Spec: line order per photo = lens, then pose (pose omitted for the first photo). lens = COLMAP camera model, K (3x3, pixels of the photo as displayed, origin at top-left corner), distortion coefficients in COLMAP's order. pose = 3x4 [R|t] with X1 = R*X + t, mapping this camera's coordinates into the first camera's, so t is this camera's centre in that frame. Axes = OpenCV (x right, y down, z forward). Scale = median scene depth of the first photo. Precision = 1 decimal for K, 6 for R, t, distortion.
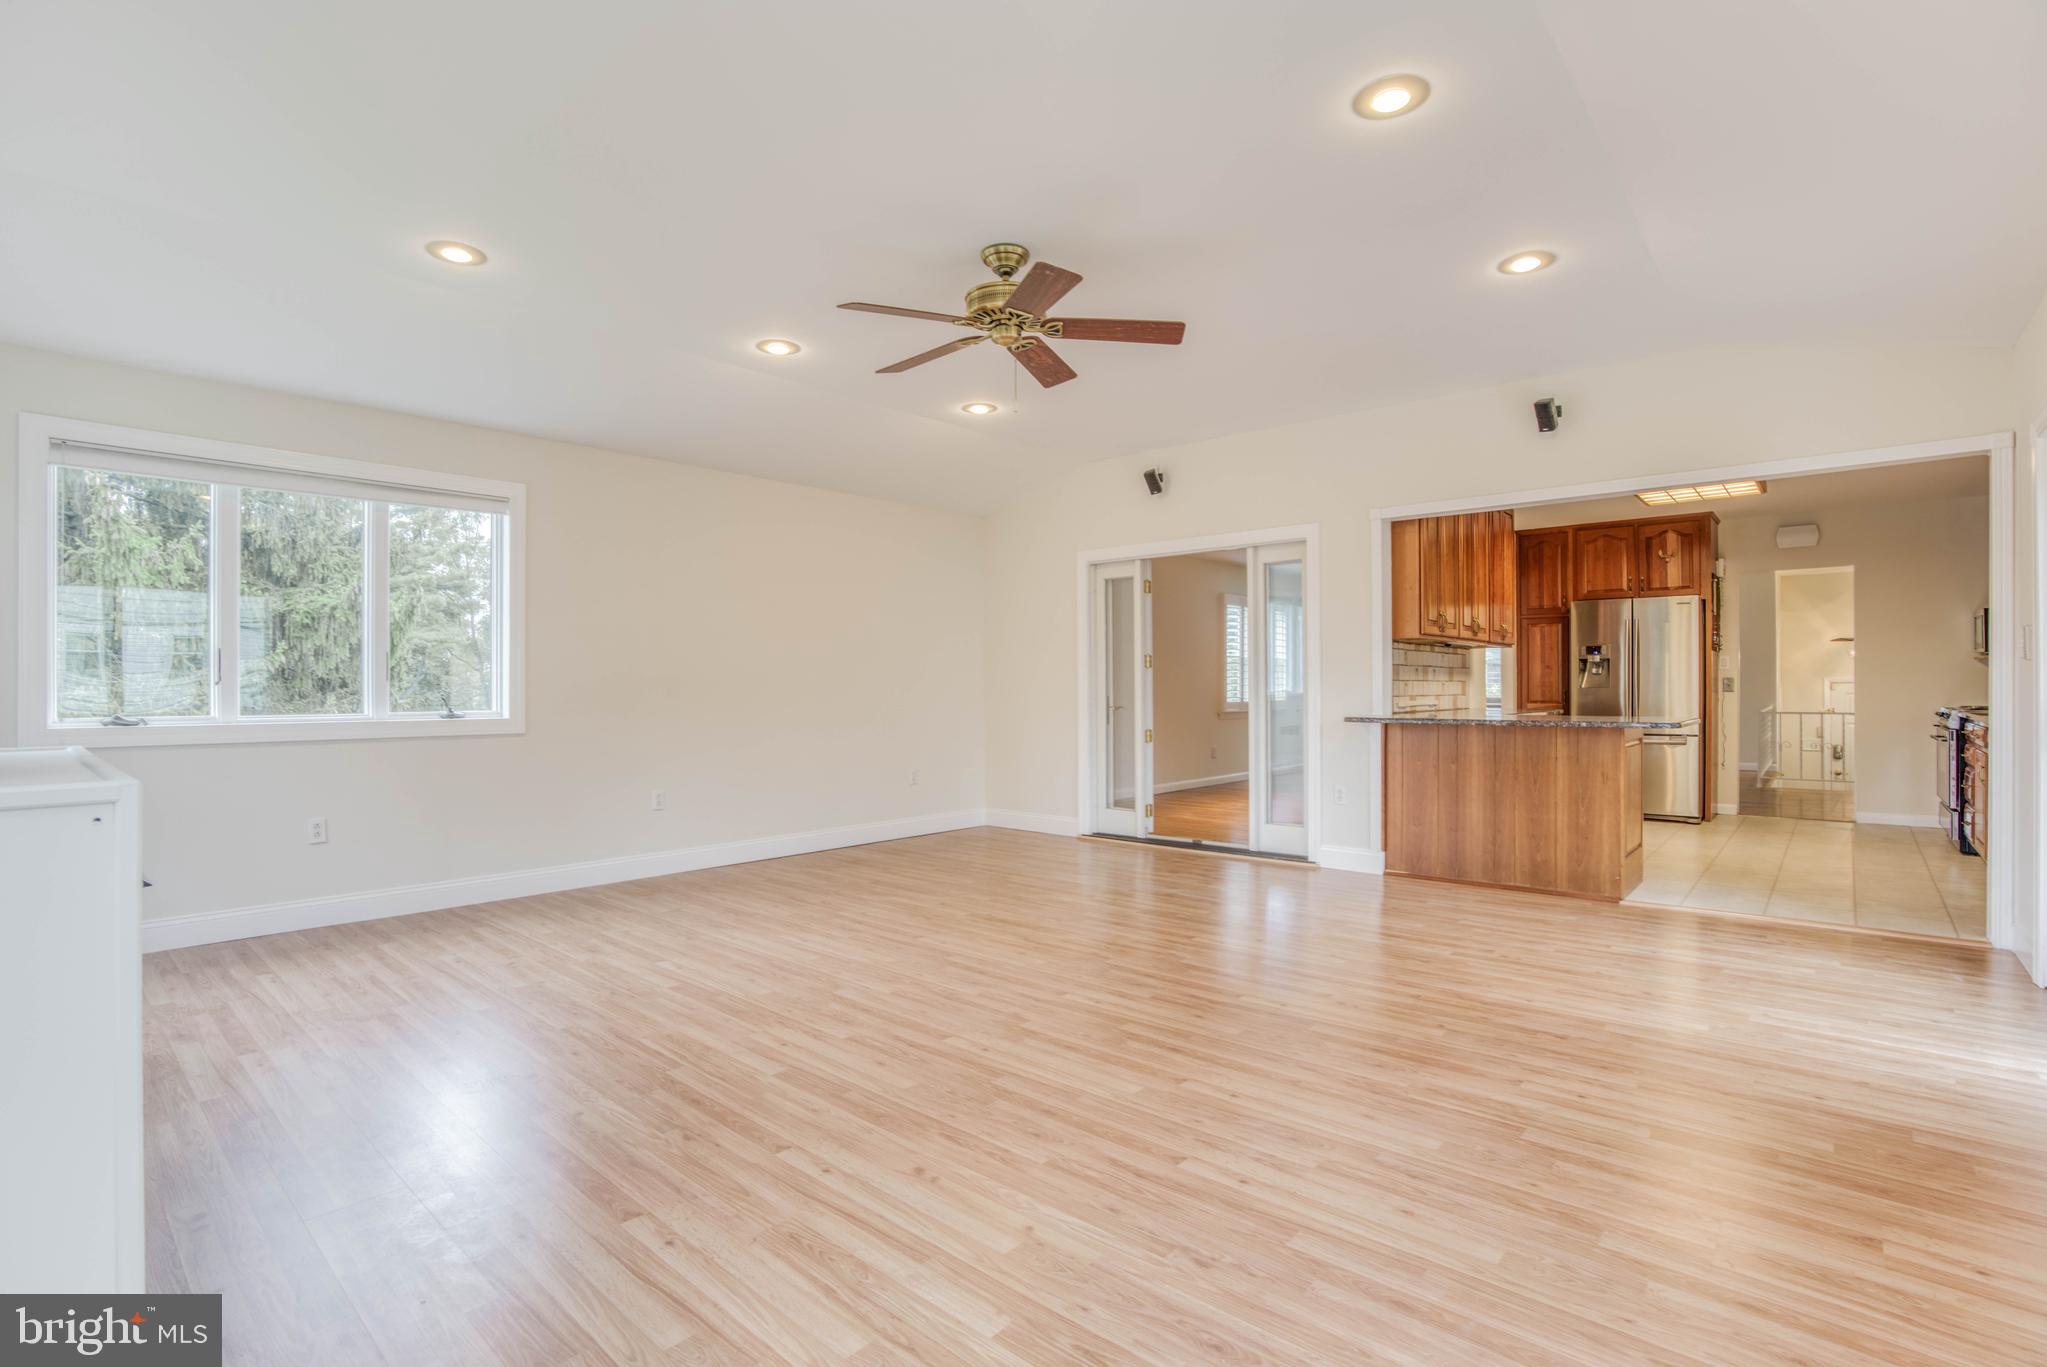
lens RADIAL K [[954.8, 0, 1013.9], [0, 954.8, 689.3], [0, 0, 1]] dist [-0.069262, 0.026515]
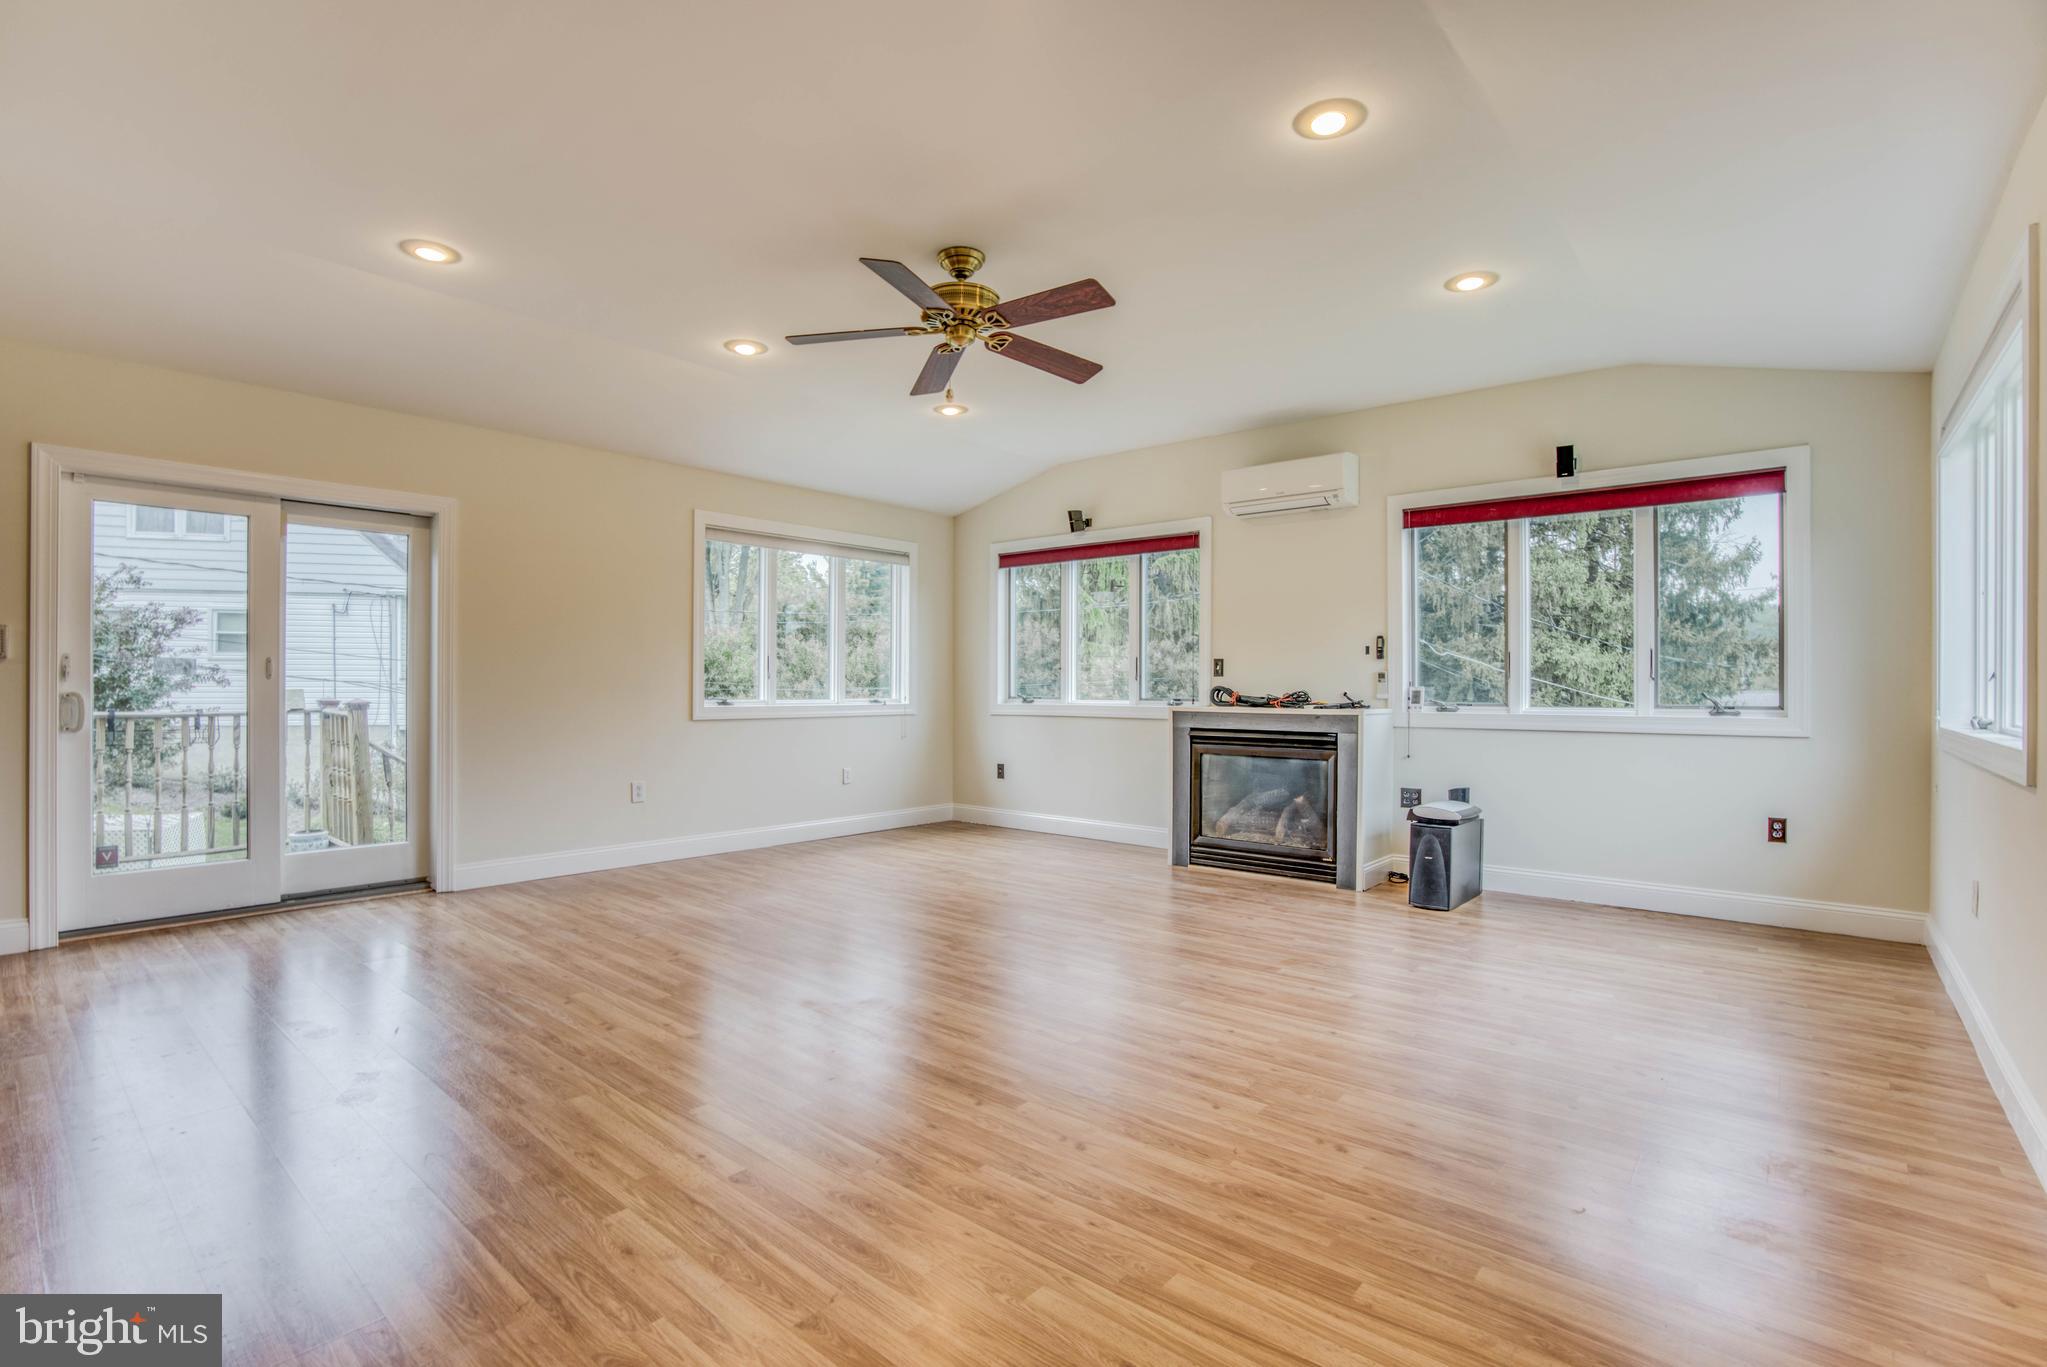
lens RADIAL K [[957.1, 0, 1016.4], [0, 957.1, 702.6], [0, 0, 1]] dist [-0.075943, 0.025845]
pose [[-0.999809, 0.000857, -0.019531, -0.023286], [0.000488, 0.999821, 0.018897, -0.000456], [0.019543, 0.018884, -0.999631, 0.941522]]
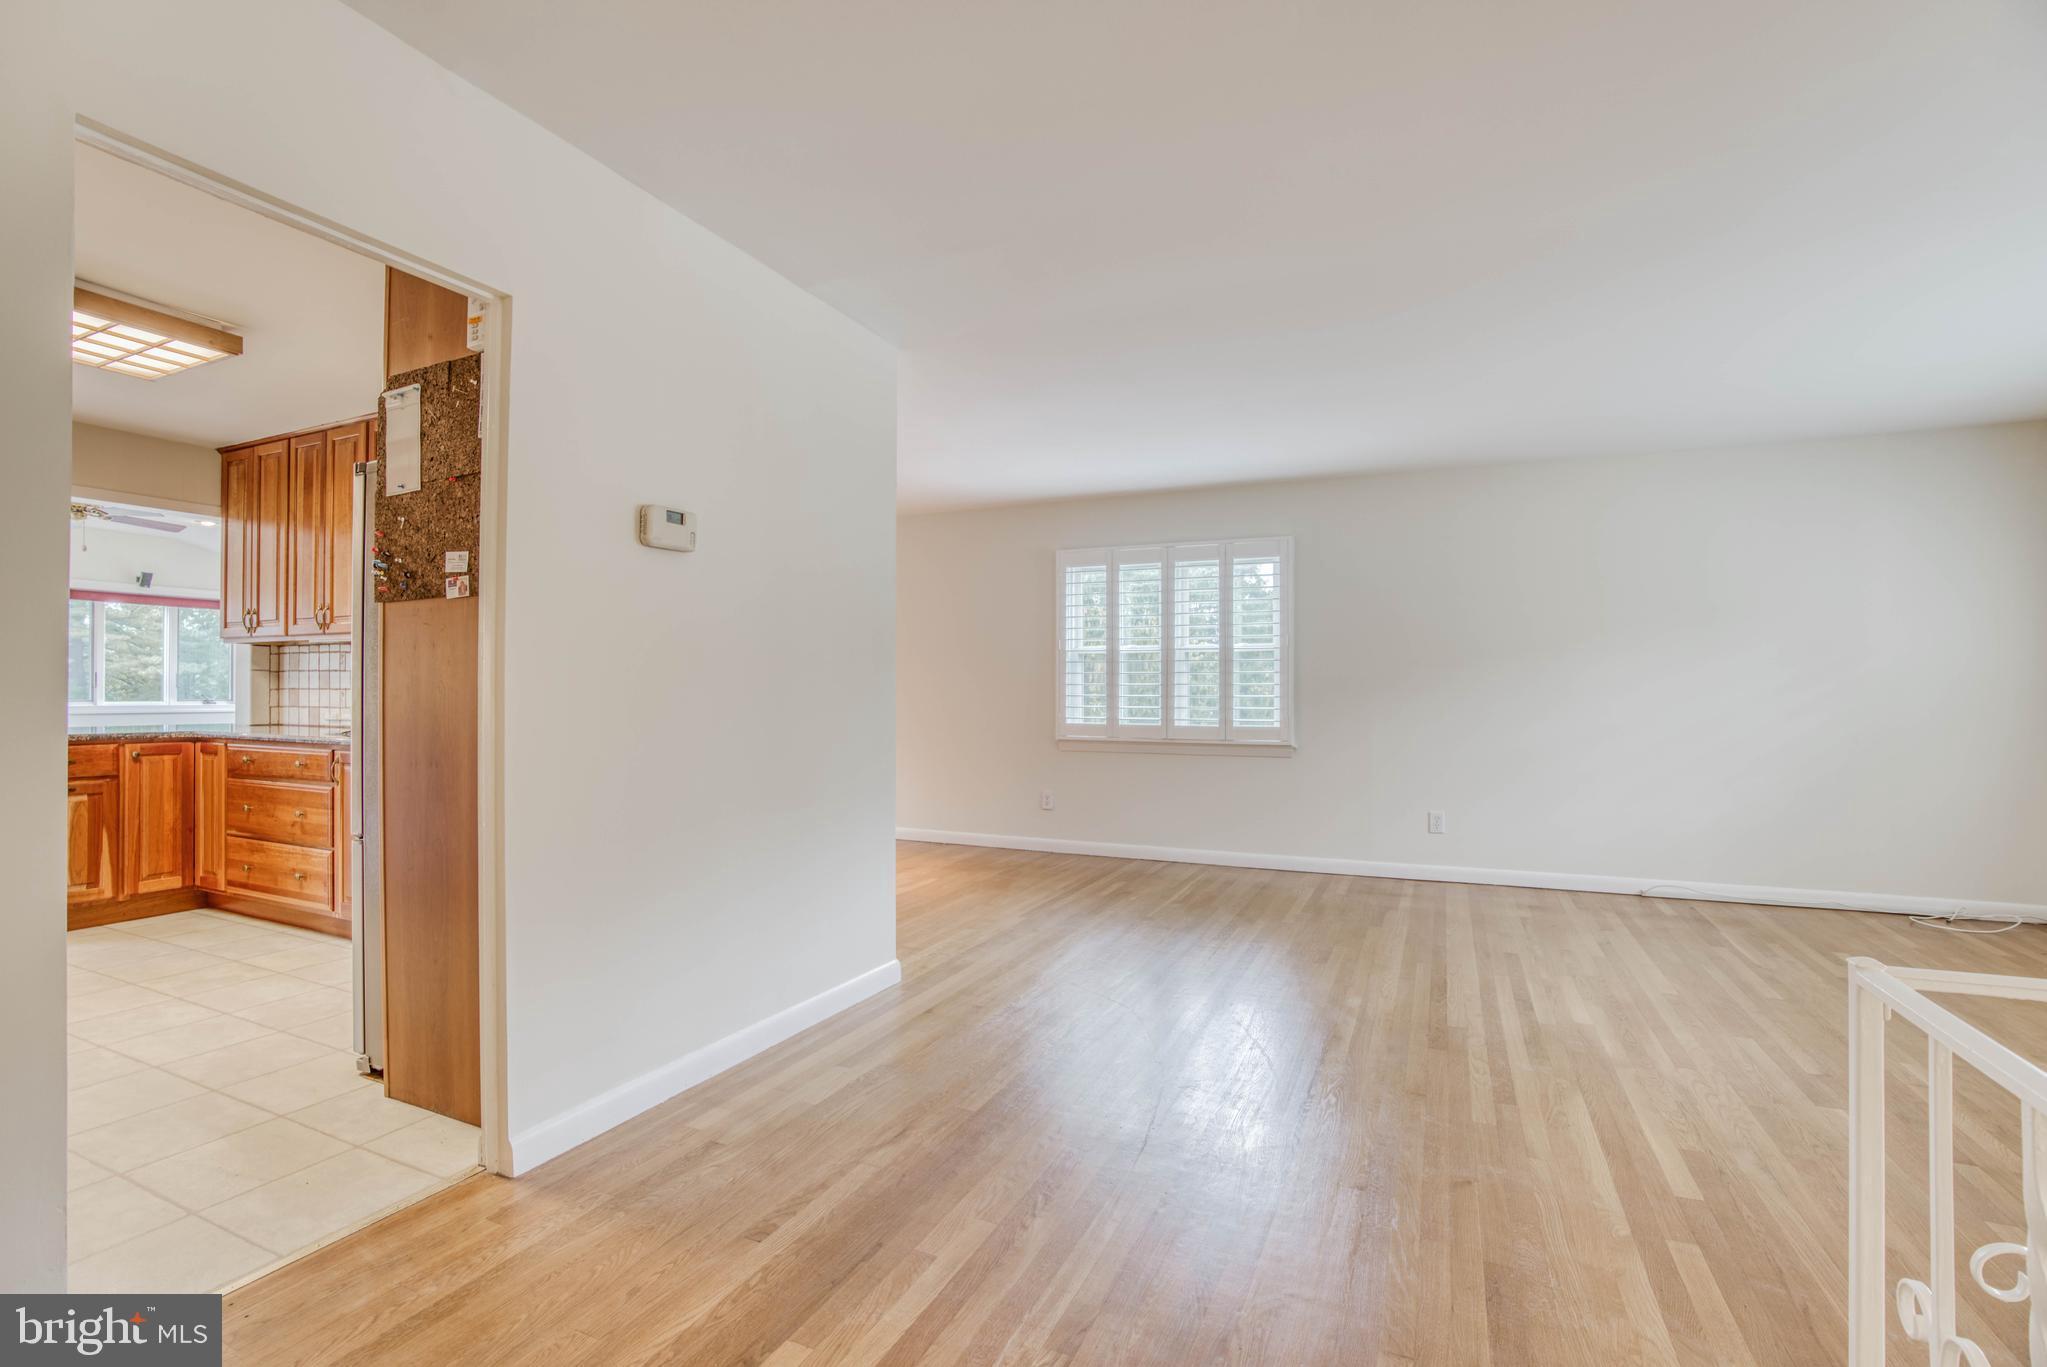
lens RADIAL K [[938.2, 0, 1012.6], [0, 938.2, 693.3], [0, 0, 1]] dist [-0.069086, 0.025927]
pose [[0.294180, 0.005434, -0.955734, 1.113173], [-0.010169, 0.999945, 0.002555, -0.011135], [0.955696, 0.008967, 0.294219, 1.090298]]
